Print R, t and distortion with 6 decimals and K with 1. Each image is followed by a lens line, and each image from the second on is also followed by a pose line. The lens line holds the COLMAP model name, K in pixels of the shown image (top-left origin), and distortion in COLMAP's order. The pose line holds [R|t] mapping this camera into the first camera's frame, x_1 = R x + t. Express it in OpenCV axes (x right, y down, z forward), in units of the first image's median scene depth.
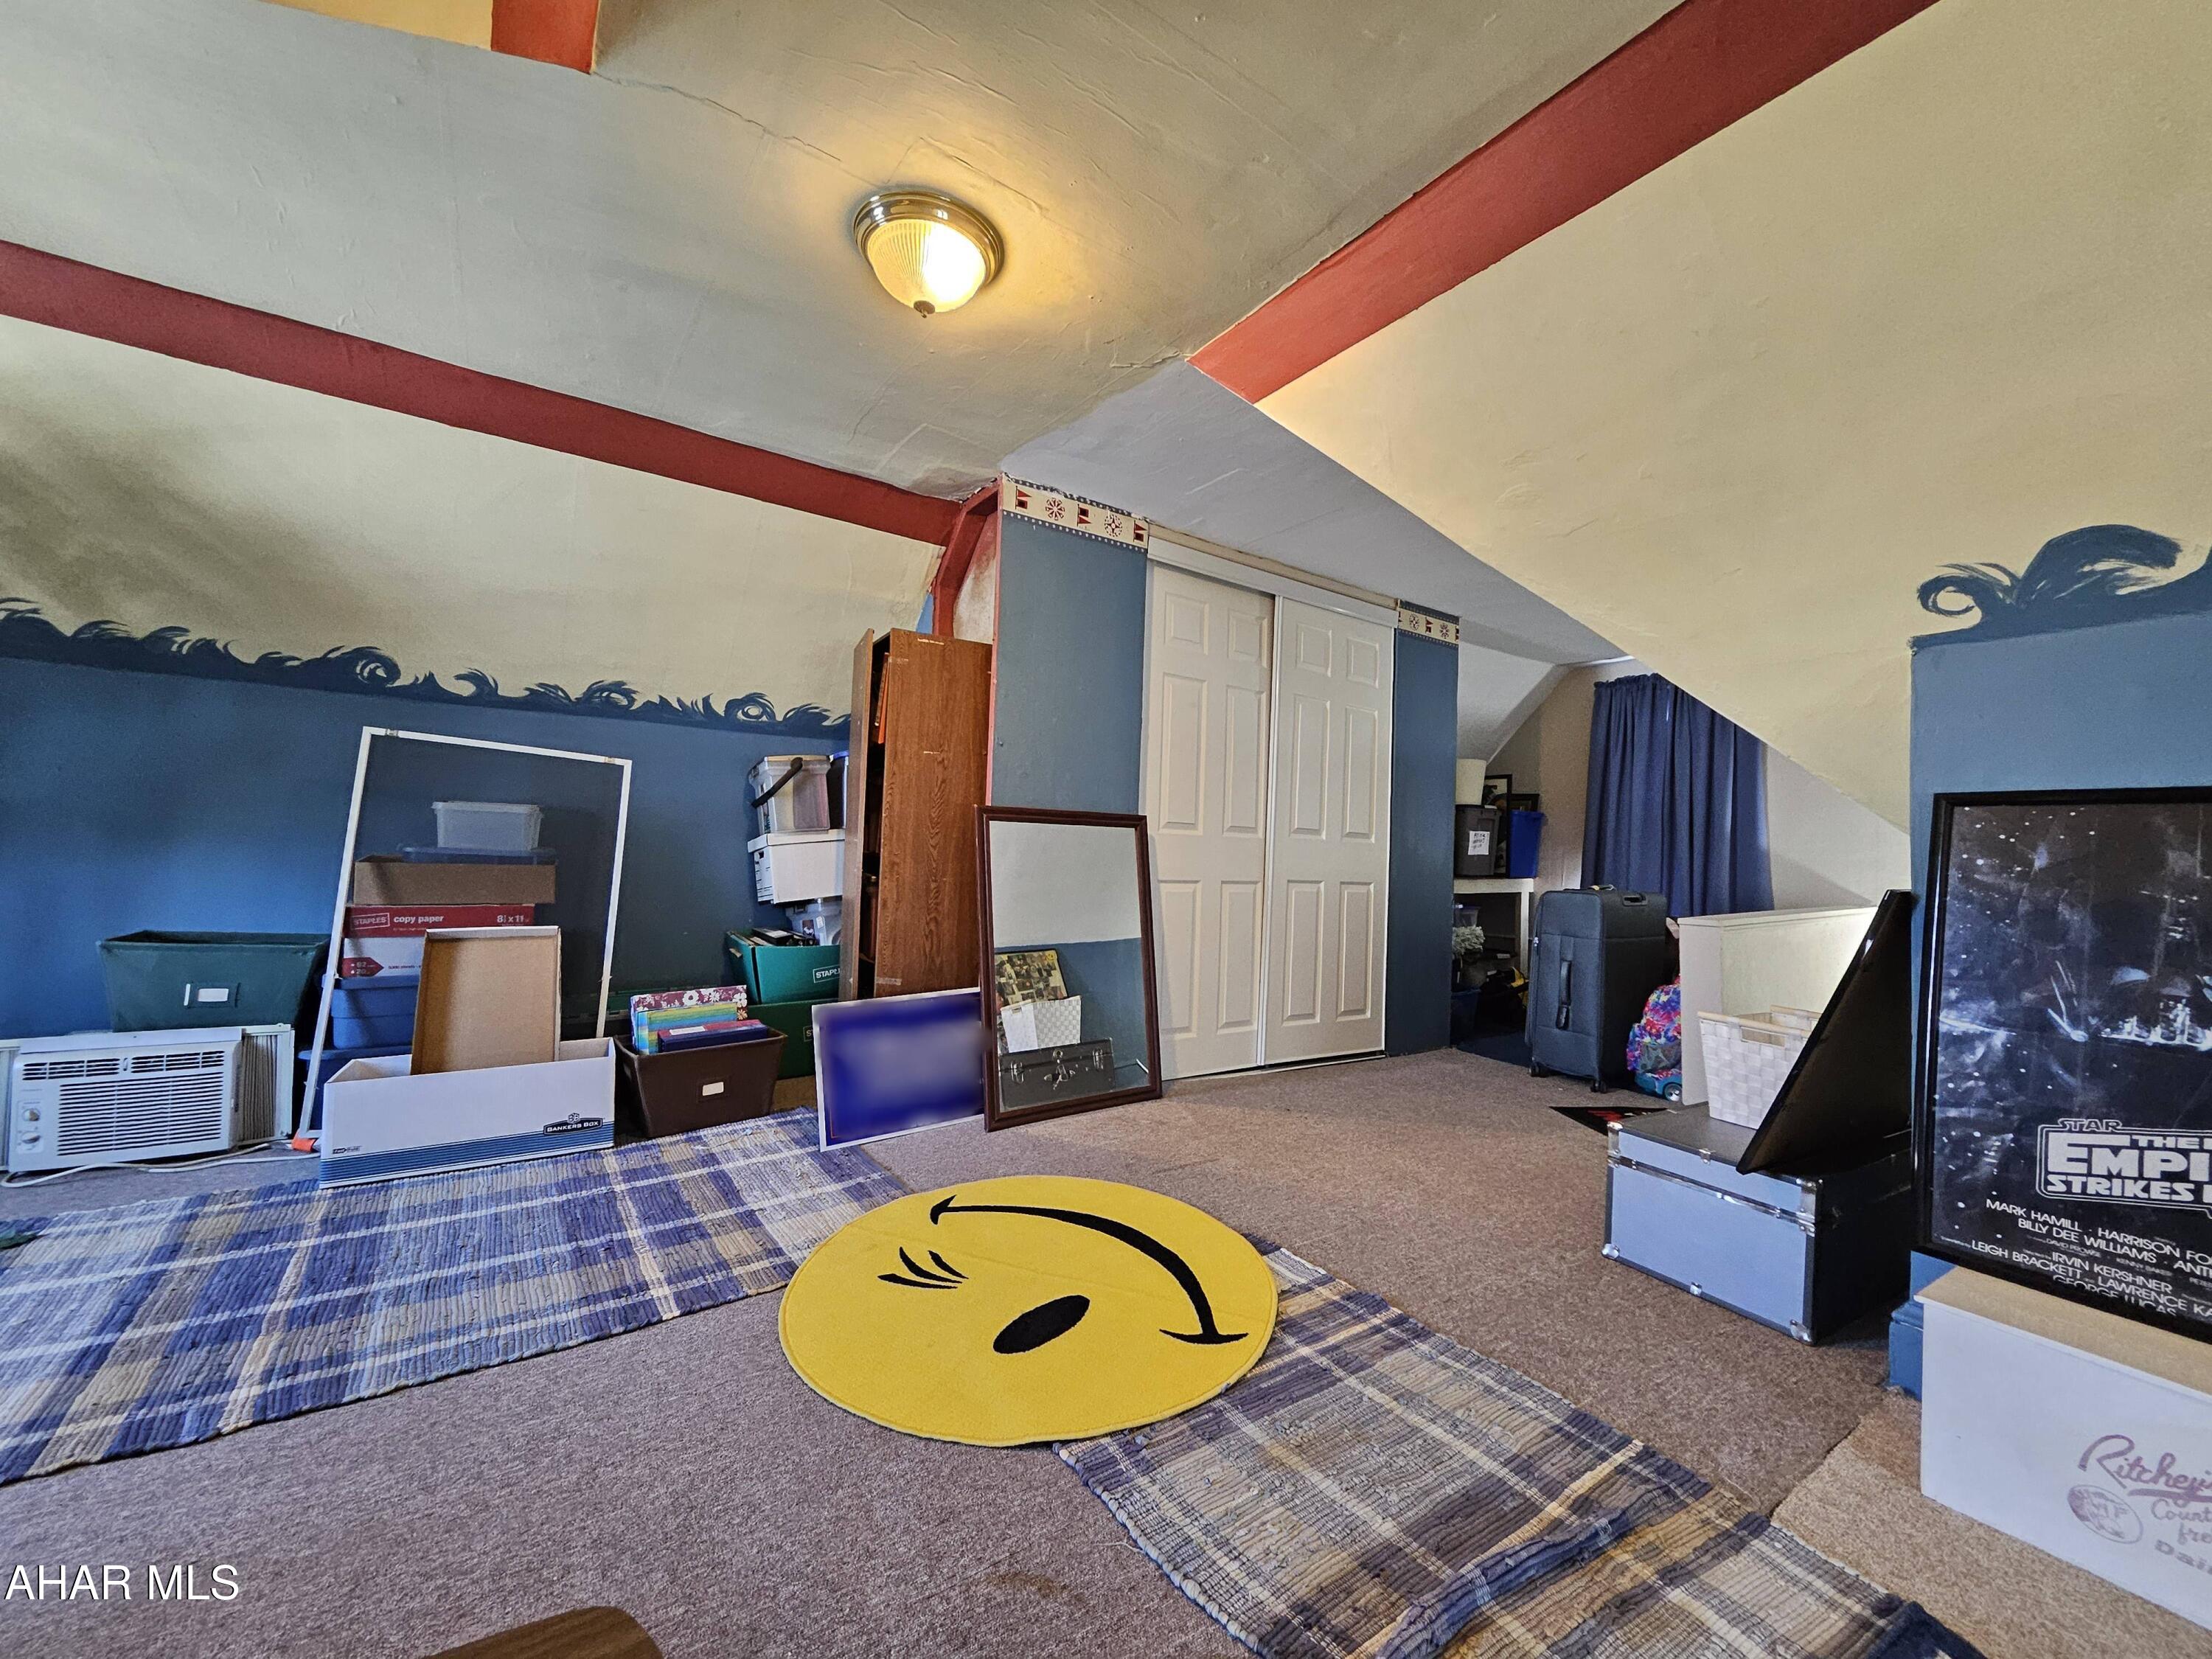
lens RADIAL K [[874.8, 0, 1116.5], [0, 874.8, 833.4], [0, 0, 1]] dist [0.001278, -0.000373]
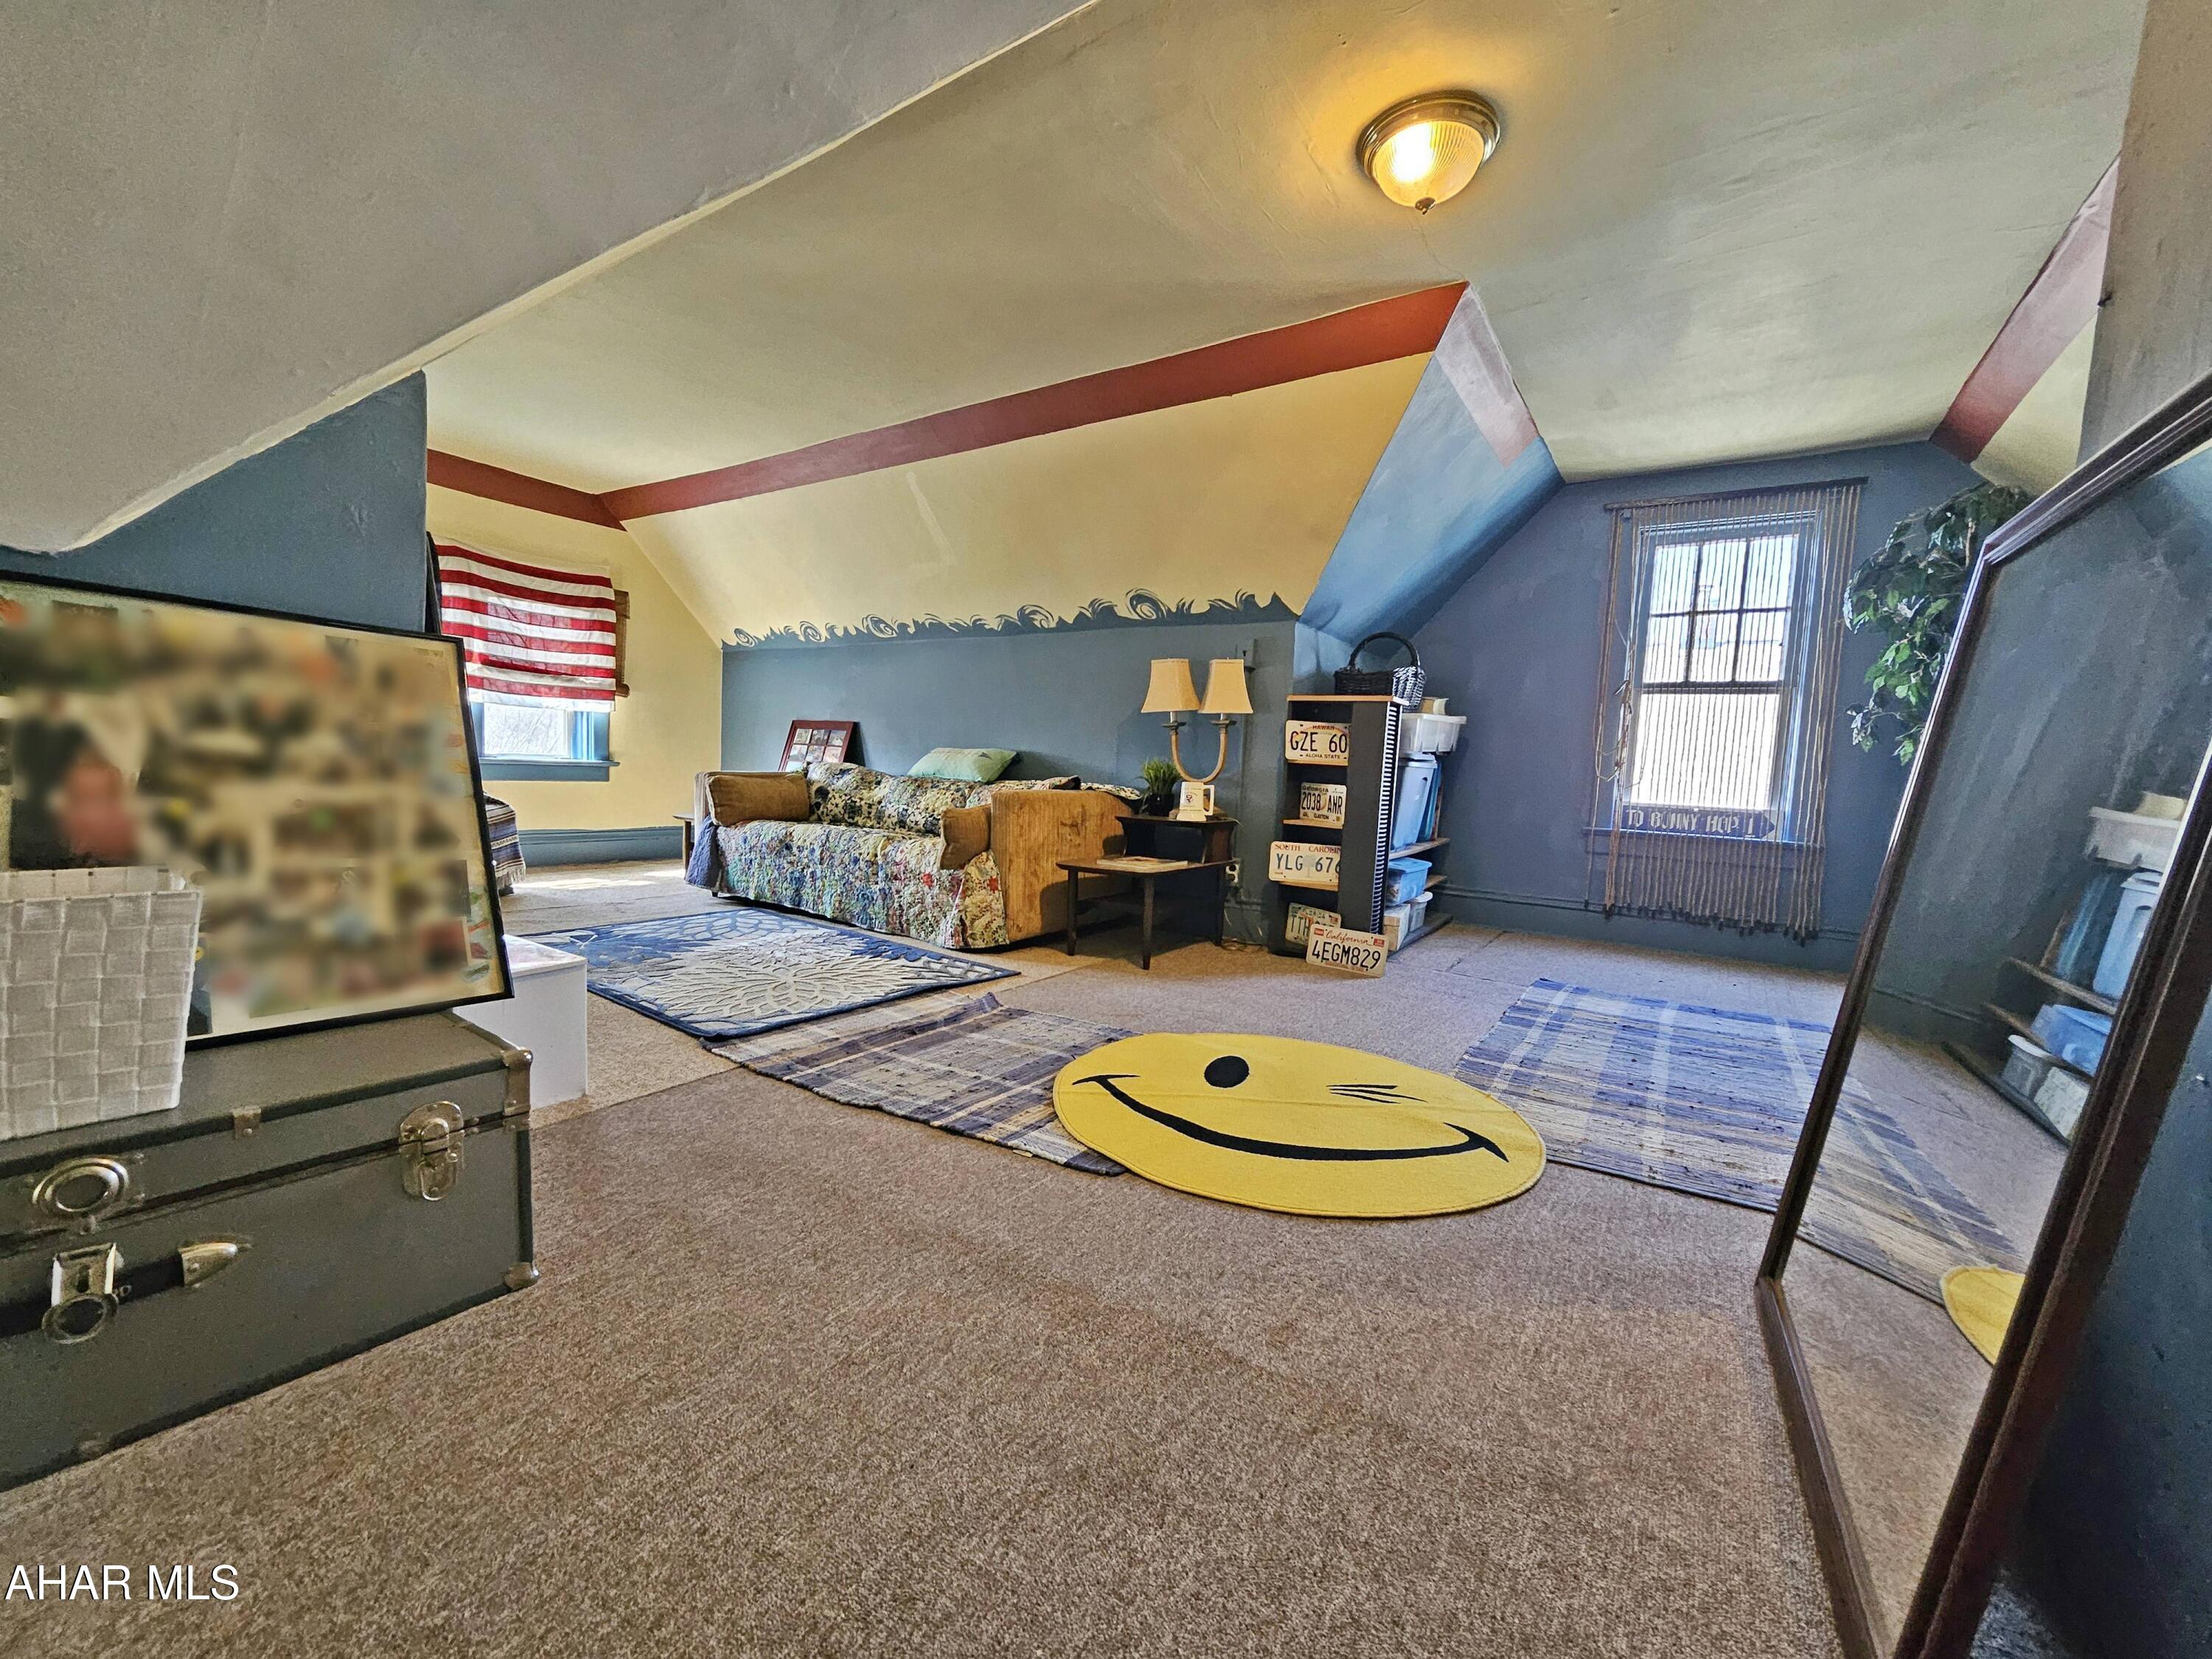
lens RADIAL K [[874.8, 0, 1116.5], [0, 874.8, 833.4], [0, 0, 1]] dist [0.001278, -0.000373]
pose [[-0.927855, -0.049694, -0.369615, 0.528658], [-0.069509, 0.996760, 0.040478, 0.174043], [0.366406, 0.063249, -0.928303, 2.023165]]
